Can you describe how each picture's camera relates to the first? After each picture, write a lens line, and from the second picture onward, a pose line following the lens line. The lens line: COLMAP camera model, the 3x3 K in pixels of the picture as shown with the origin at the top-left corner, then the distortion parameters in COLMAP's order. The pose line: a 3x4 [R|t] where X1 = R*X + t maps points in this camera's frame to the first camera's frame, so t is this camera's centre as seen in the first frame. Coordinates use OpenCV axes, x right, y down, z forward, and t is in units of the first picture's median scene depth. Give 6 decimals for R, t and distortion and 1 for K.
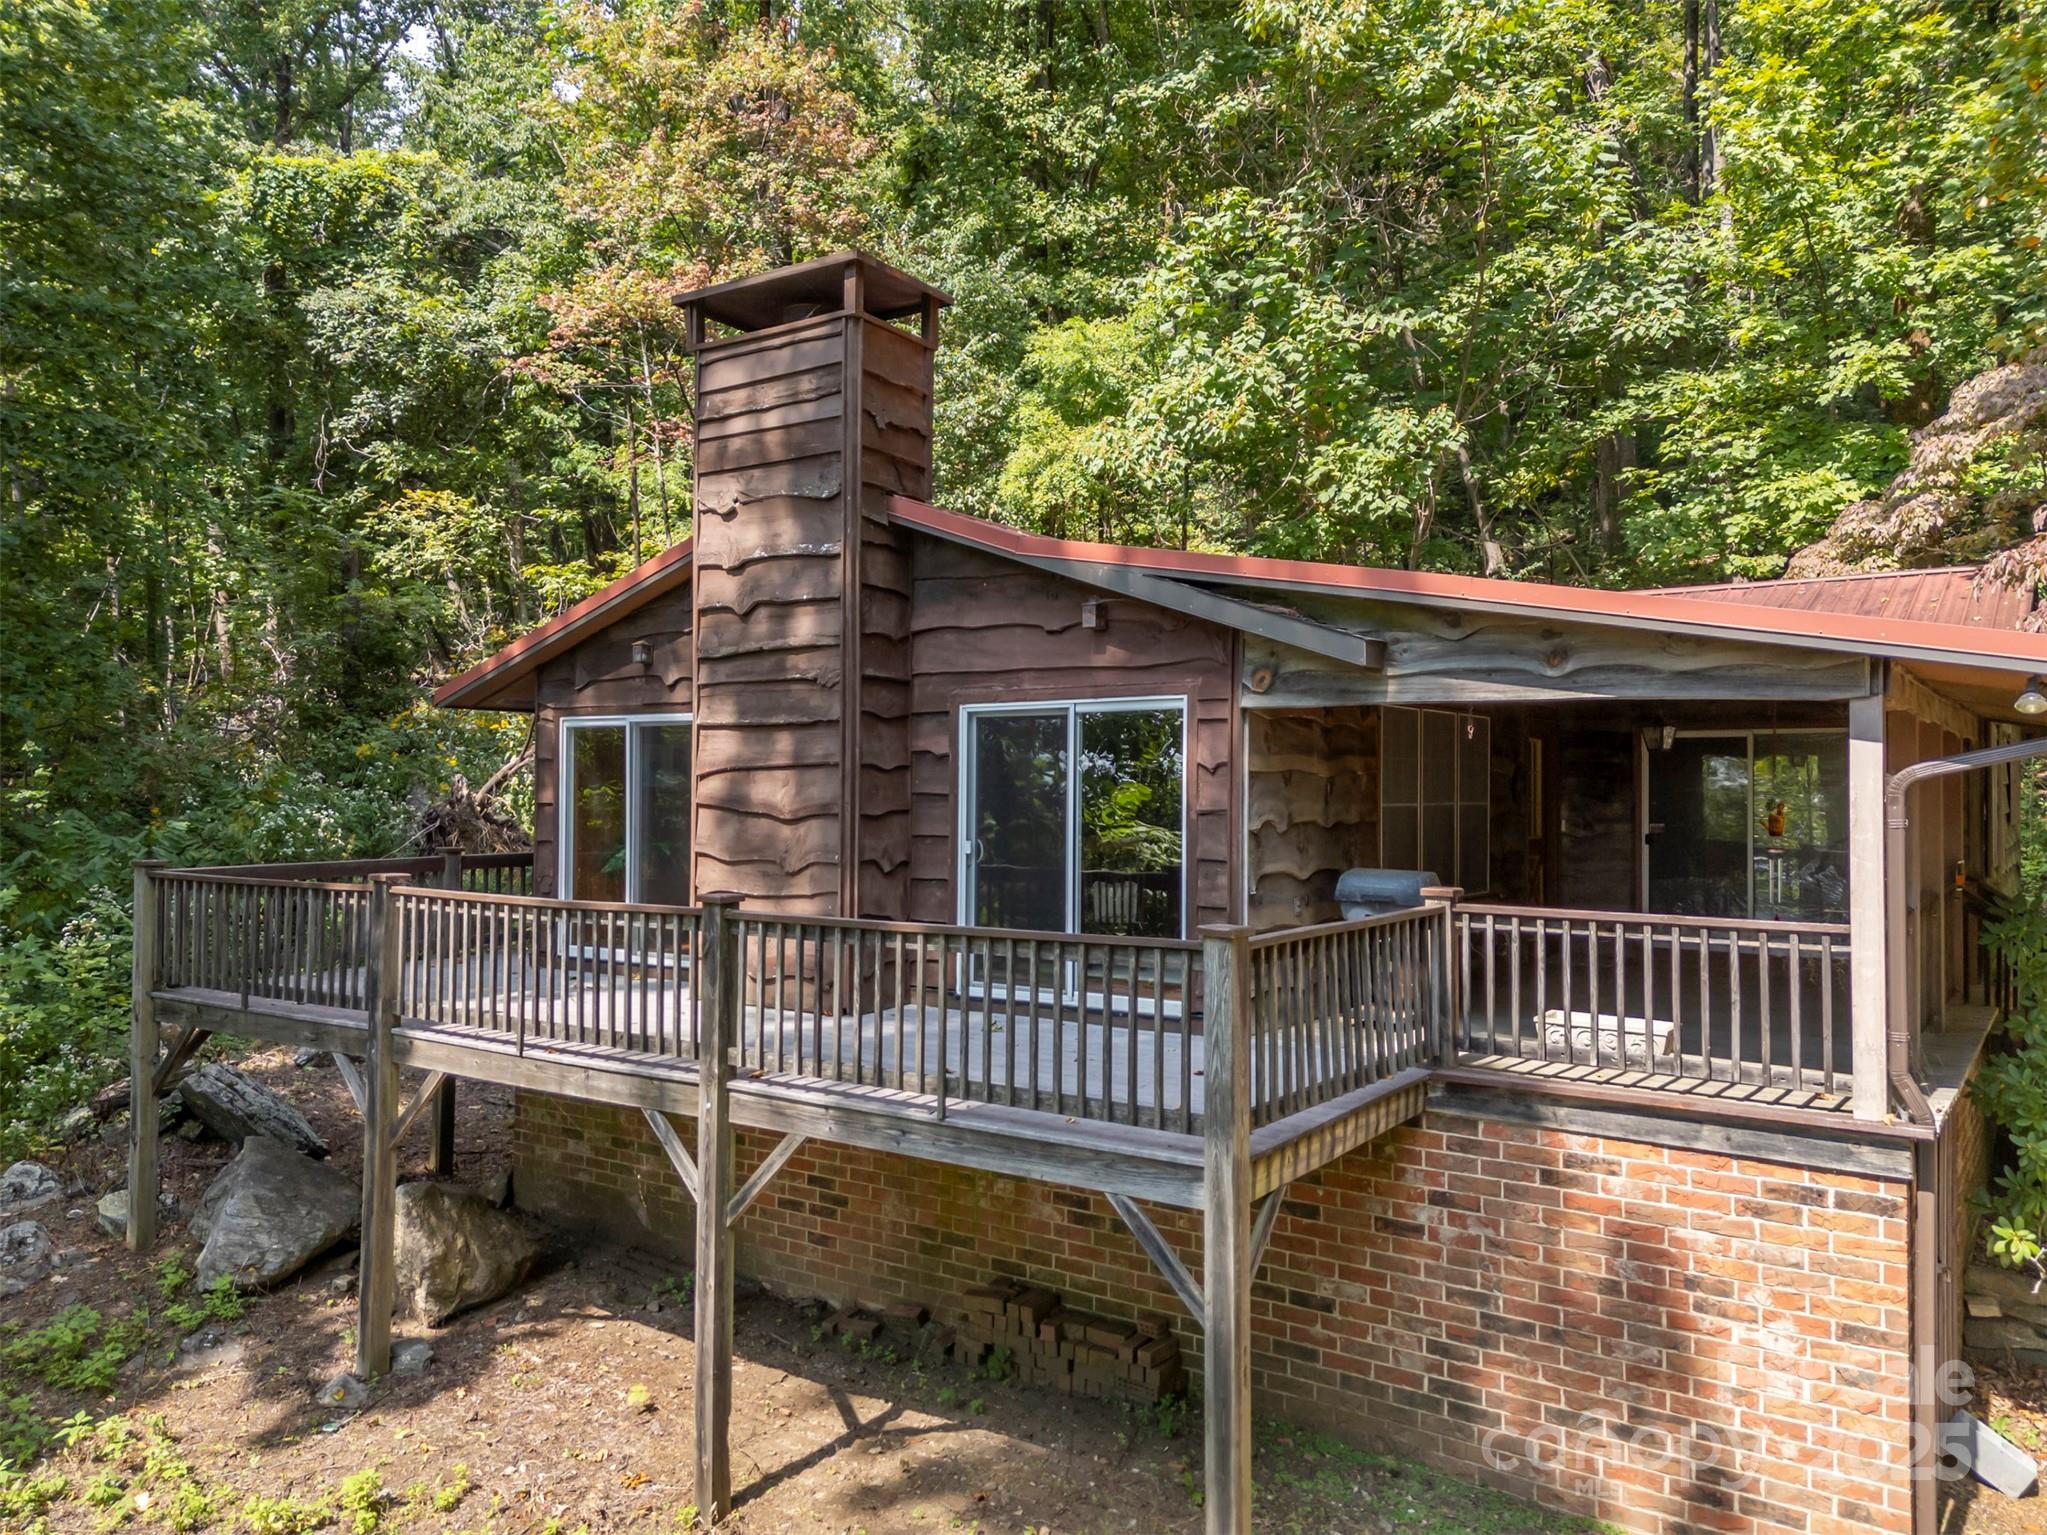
lens RADIAL K [[1489.5, 0, 1061.7], [0, 1489.5, 763.1], [0, 0, 1]] dist [0.000191, -0.095394]
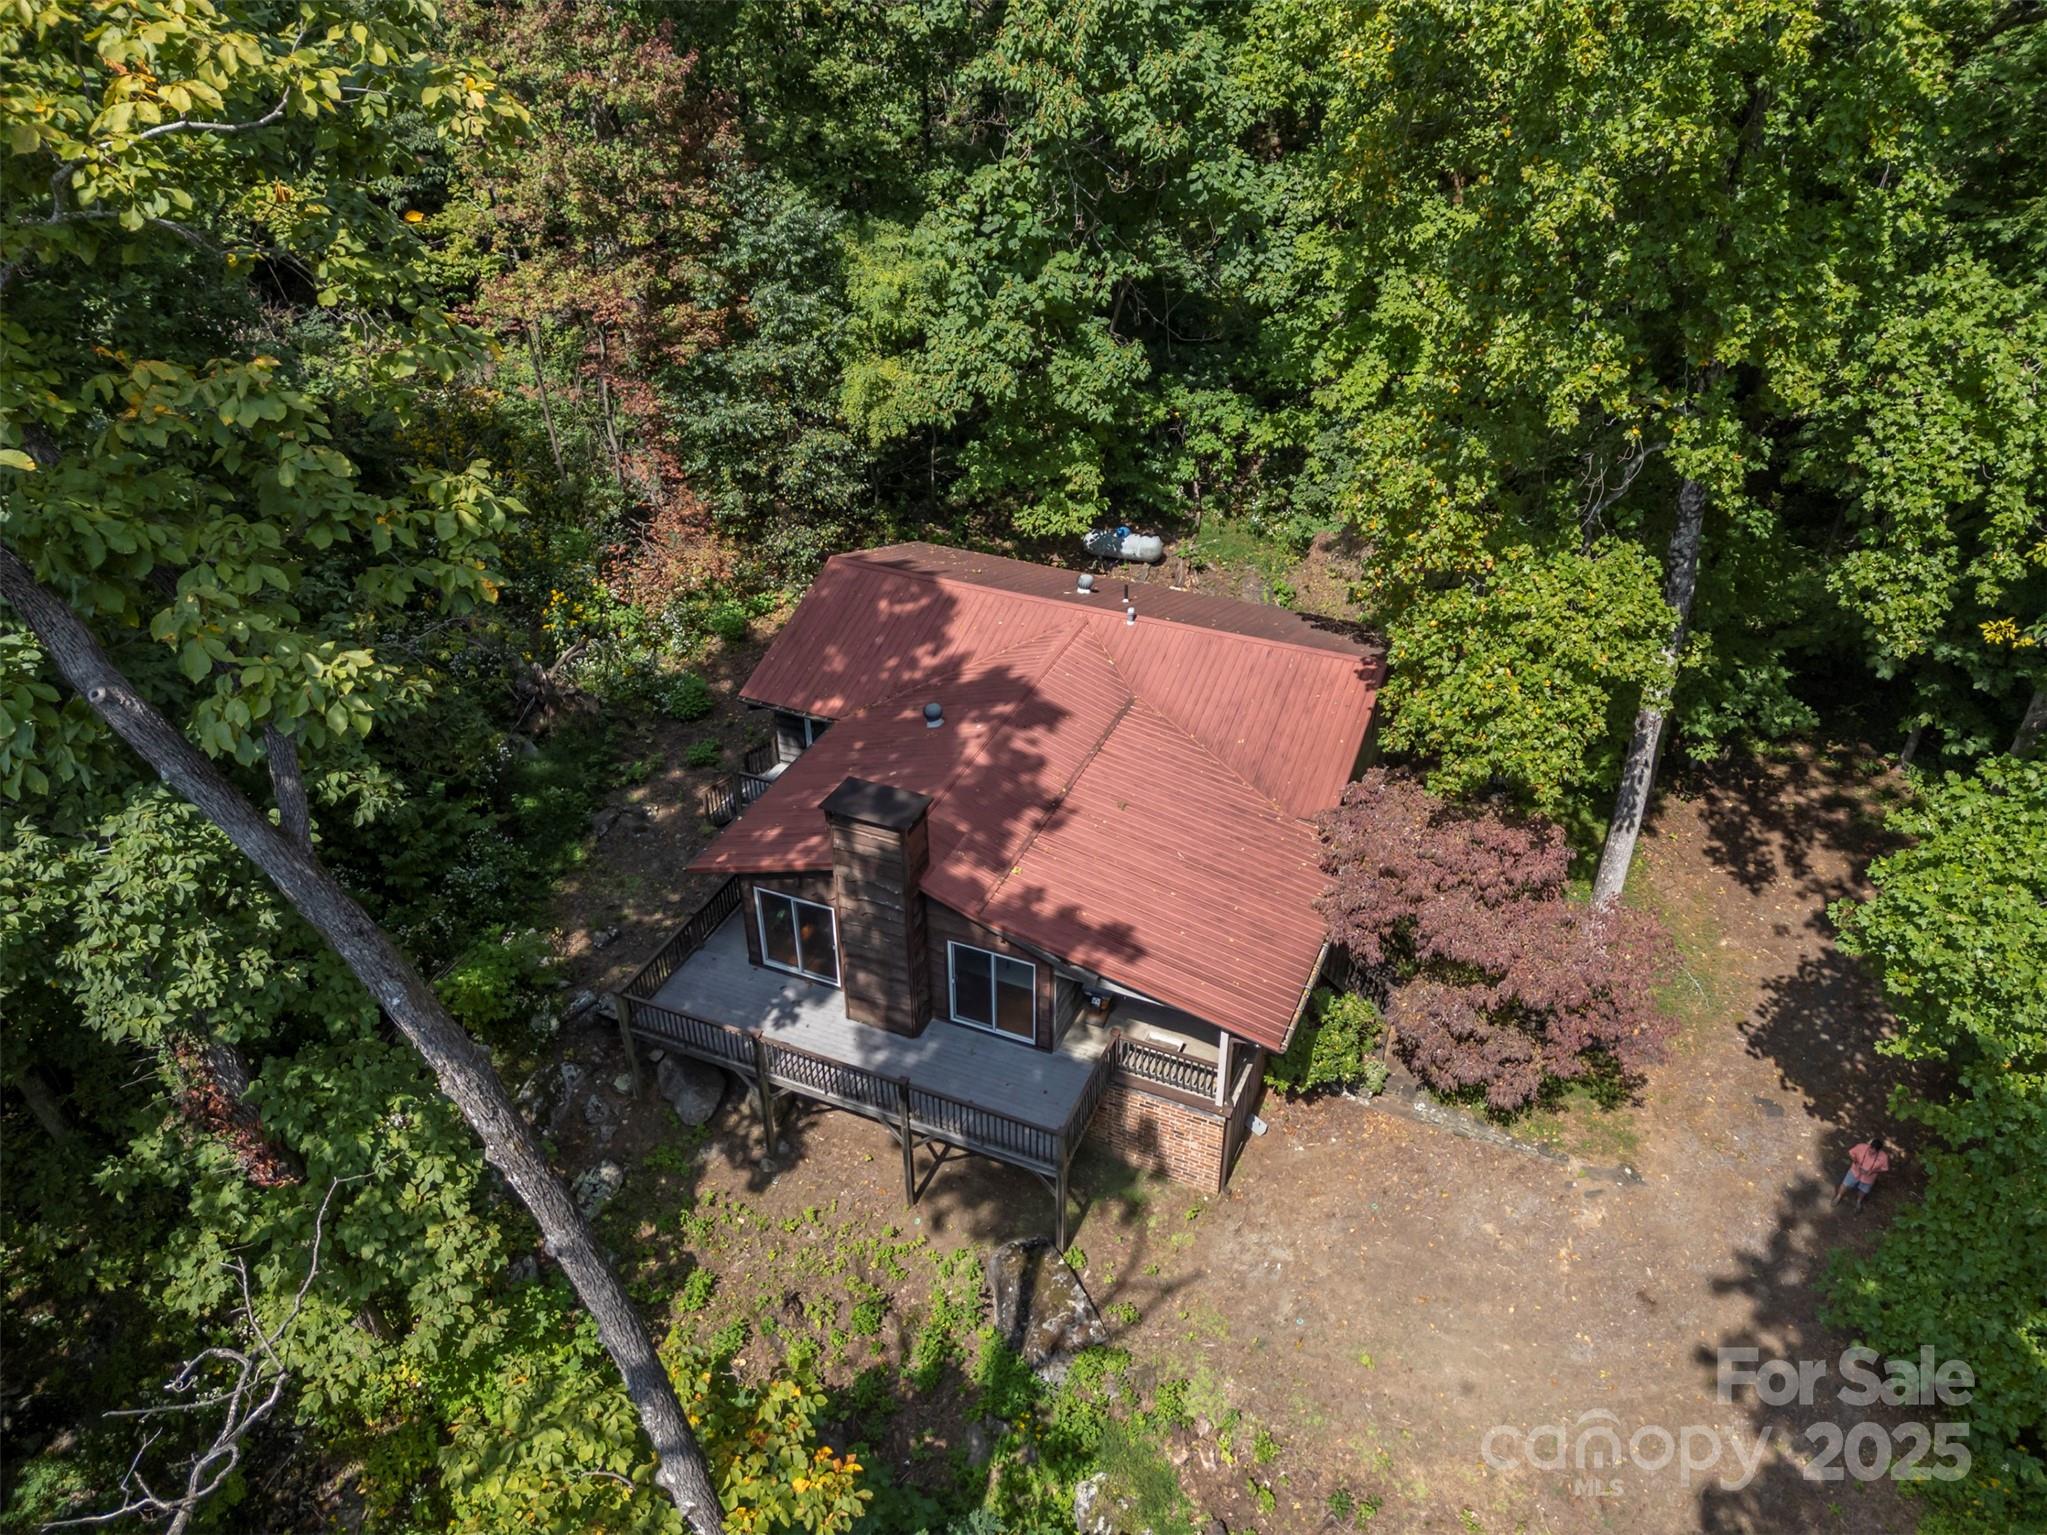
lens RADIAL K [[1489.5, 0, 1061.7], [0, 1489.5, 763.1], [0, 0, 1]] dist [0.000191, -0.095394]
pose [[0.980747, -0.104362, 0.165058, -0.295172], [-0.004582, 0.832694, 0.553715, -1.936565], [-0.195229, -0.543810, 0.816184, -1.178425]]
